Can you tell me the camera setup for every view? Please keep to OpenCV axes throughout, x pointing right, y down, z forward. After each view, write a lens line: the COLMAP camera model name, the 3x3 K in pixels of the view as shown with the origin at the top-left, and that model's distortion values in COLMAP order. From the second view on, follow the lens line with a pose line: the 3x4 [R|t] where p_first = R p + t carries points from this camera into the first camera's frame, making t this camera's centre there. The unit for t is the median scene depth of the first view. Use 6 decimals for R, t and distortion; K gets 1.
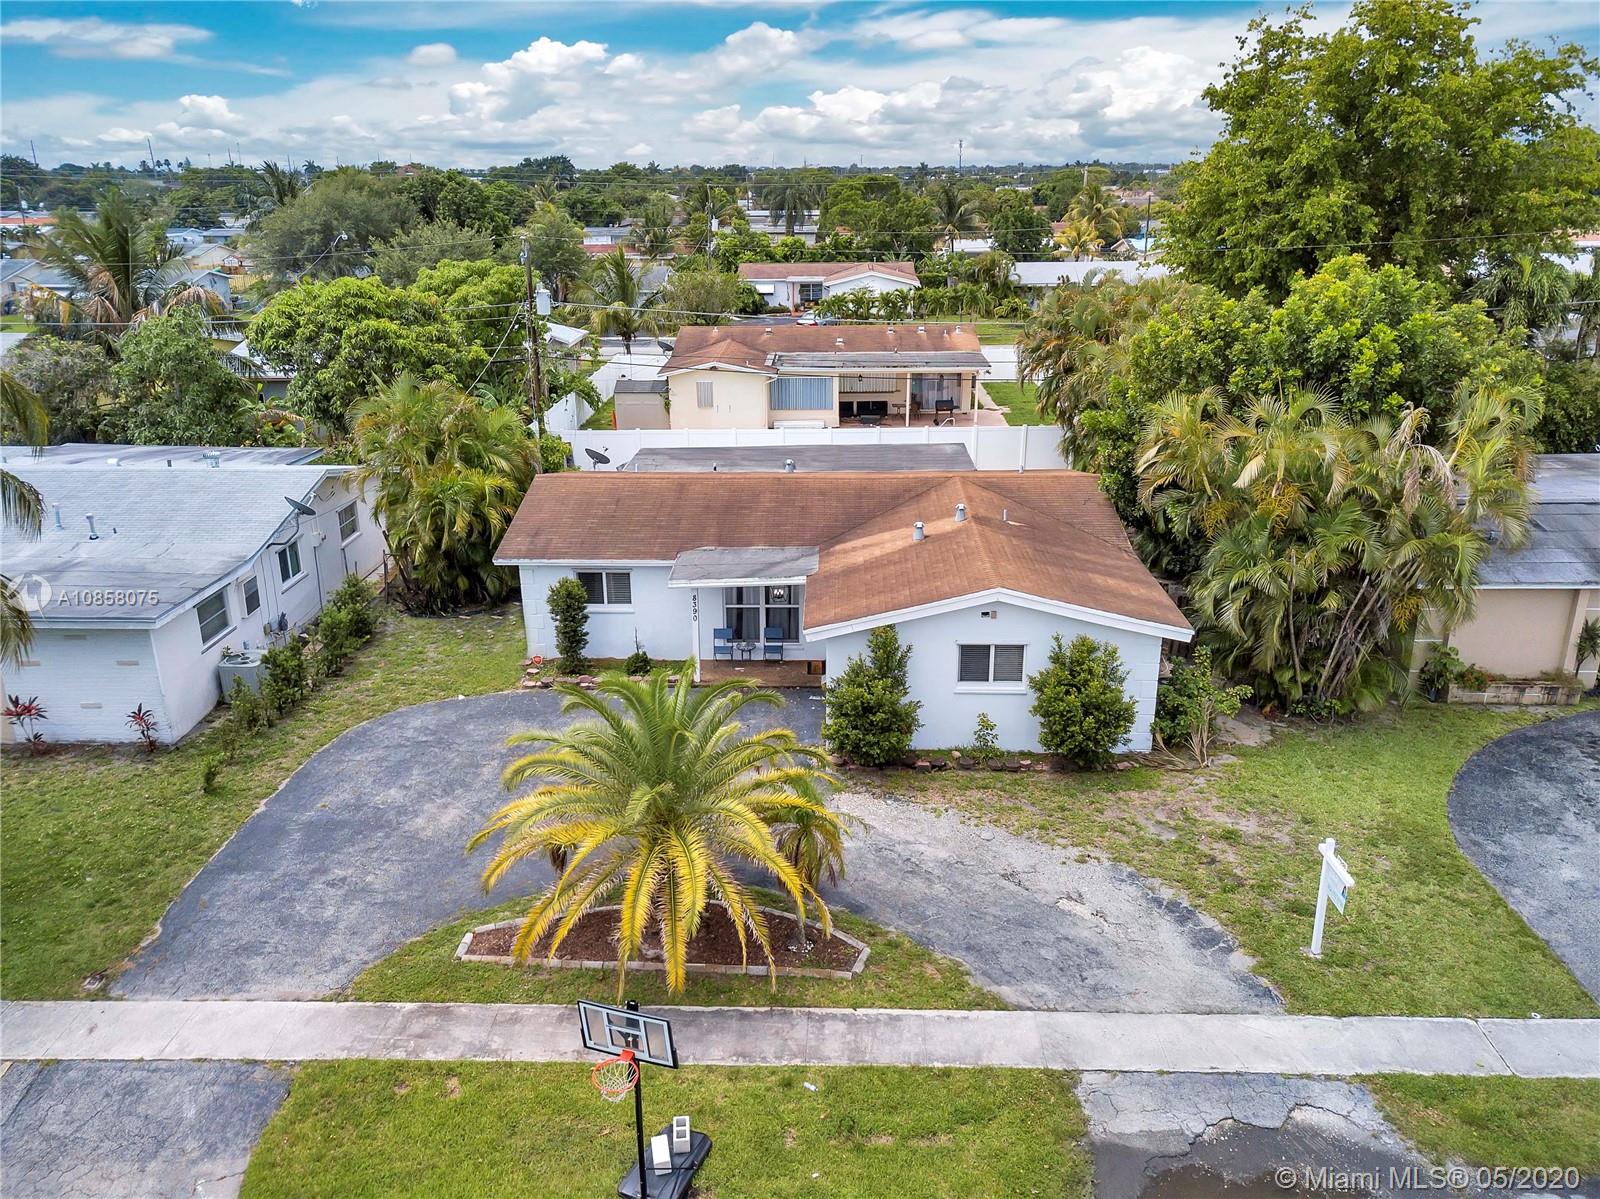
lens RADIAL K [[1211.4, 0, 795.8], [0, 1211.4, 613.7], [0, 0, 1]] dist [0.025950, -0.006542]
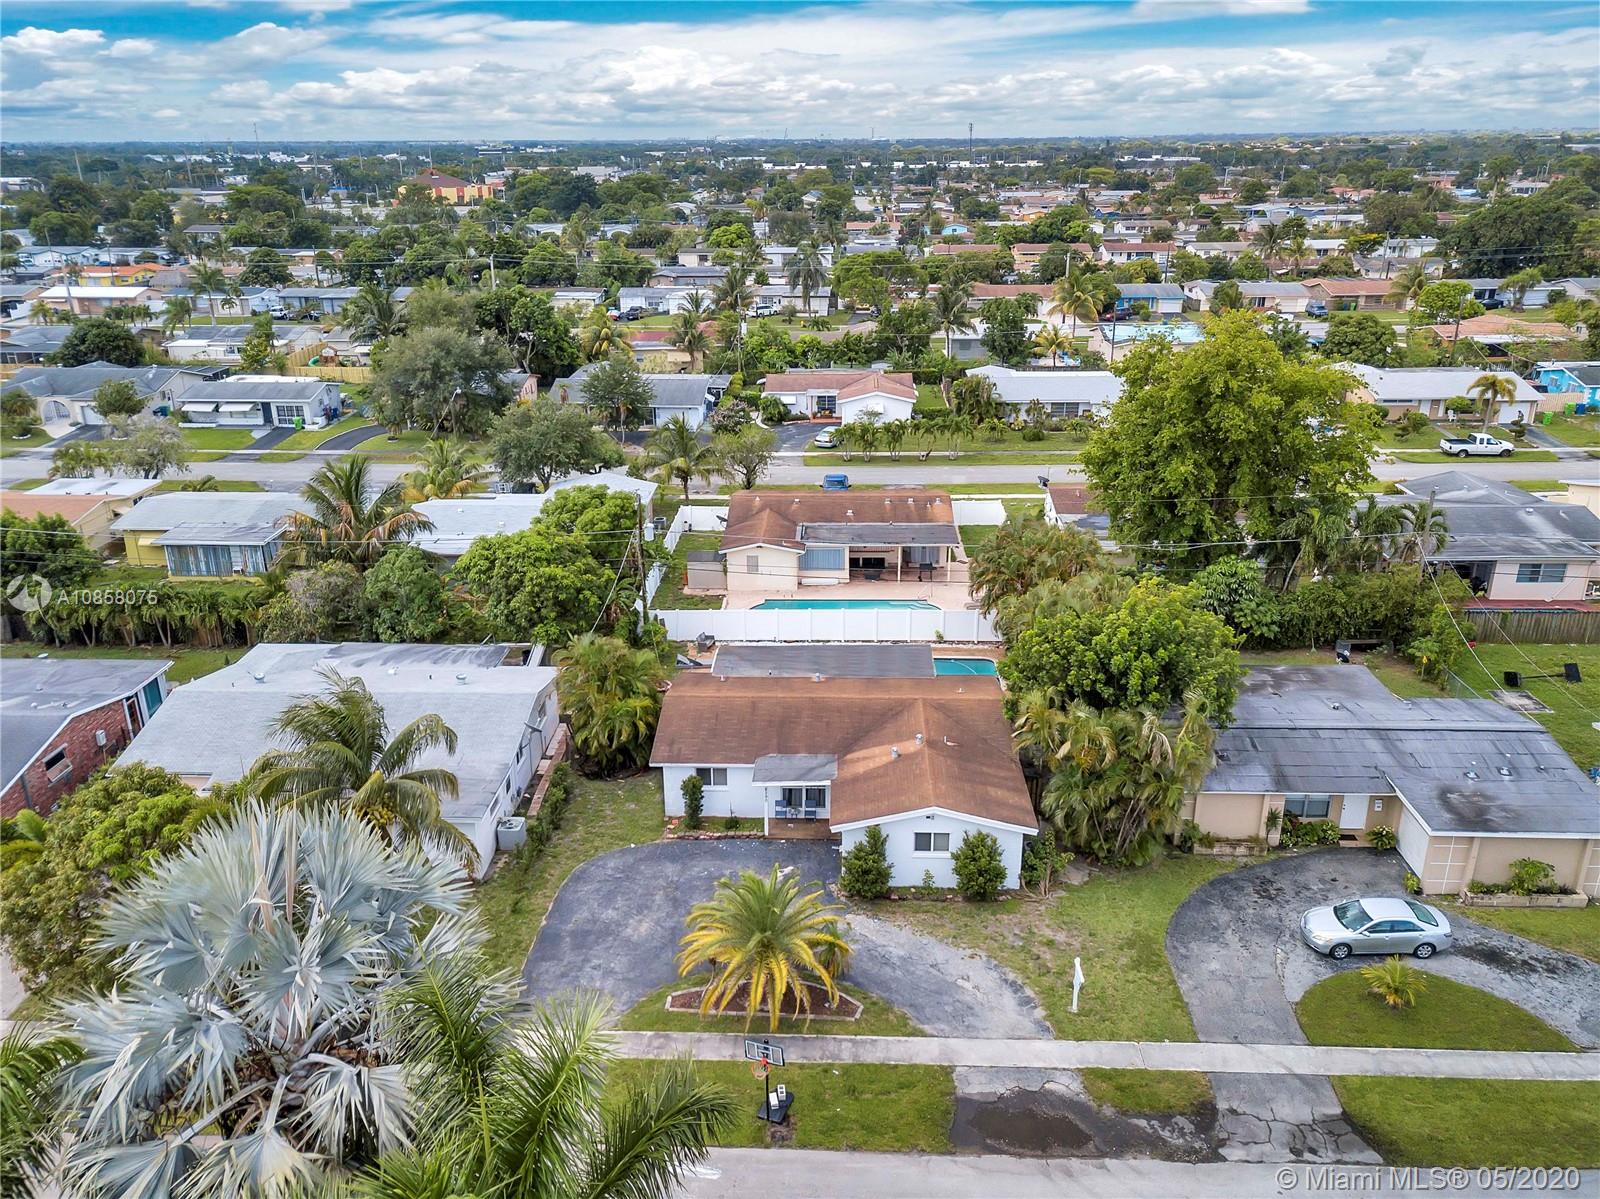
lens RADIAL K [[1226.0, 0, 798.1], [0, 1226.0, 604.3], [0, 0, 1]] dist [0.023276, -0.005141]
pose [[0.999978, 0.003907, -0.005300, -0.032864], [-0.003803, 0.999802, 0.019513, -0.351061], [0.005376, -0.019492, 0.999796, -0.848528]]
